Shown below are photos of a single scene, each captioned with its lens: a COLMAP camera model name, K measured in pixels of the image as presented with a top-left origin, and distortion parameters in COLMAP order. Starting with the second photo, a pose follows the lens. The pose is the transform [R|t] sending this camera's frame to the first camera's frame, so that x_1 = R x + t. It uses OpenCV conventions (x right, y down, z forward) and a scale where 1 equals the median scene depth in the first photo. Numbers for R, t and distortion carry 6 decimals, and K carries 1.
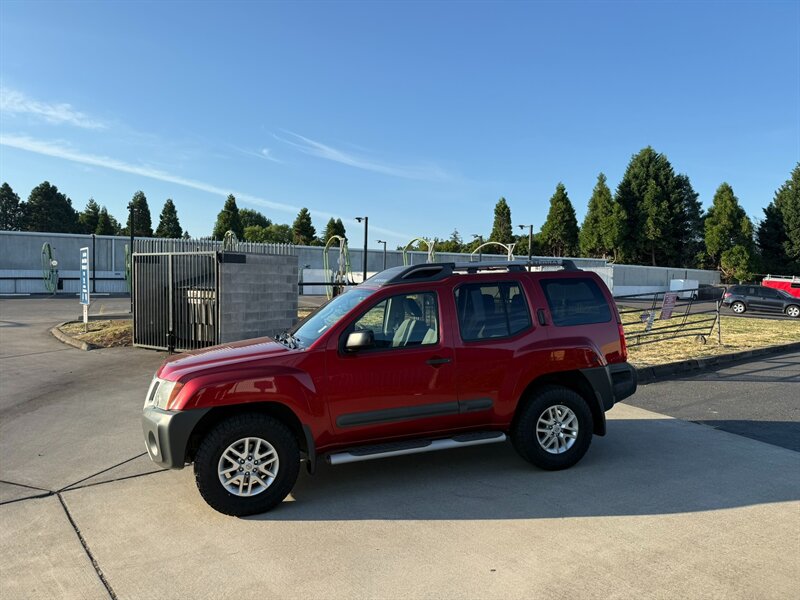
lens RADIAL K [[555.2, 0, 400.3], [0, 555.2, 305.0], [0, 0, 1]] dist [0.054230, -0.072457]
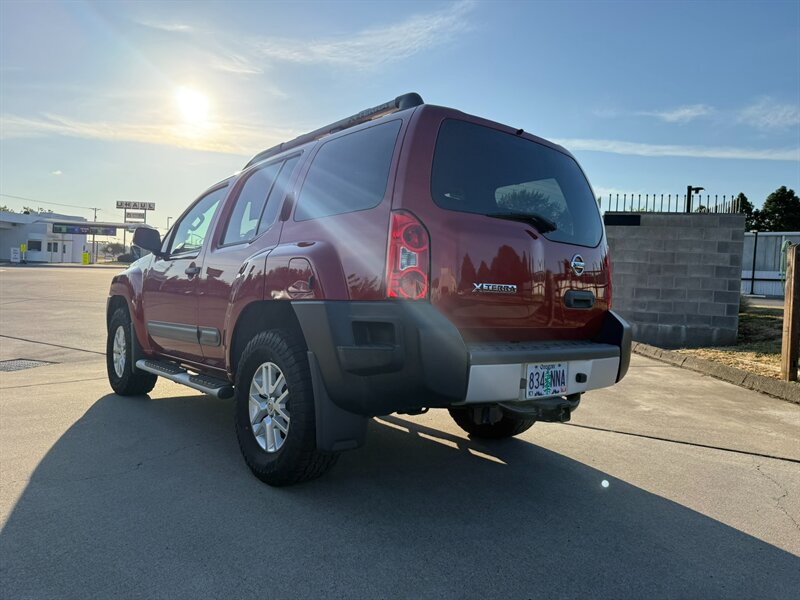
lens RADIAL K [[559.1, 0, 395.8], [0, 559.1, 302.5], [0, 0, 1]] dist [0.047788, -0.065973]
pose [[0.352685, 0.048655, -0.934476, 0.330301], [-0.075045, 0.996901, 0.023582, 0.038906], [0.932728, 0.061810, 0.355243, 0.363016]]
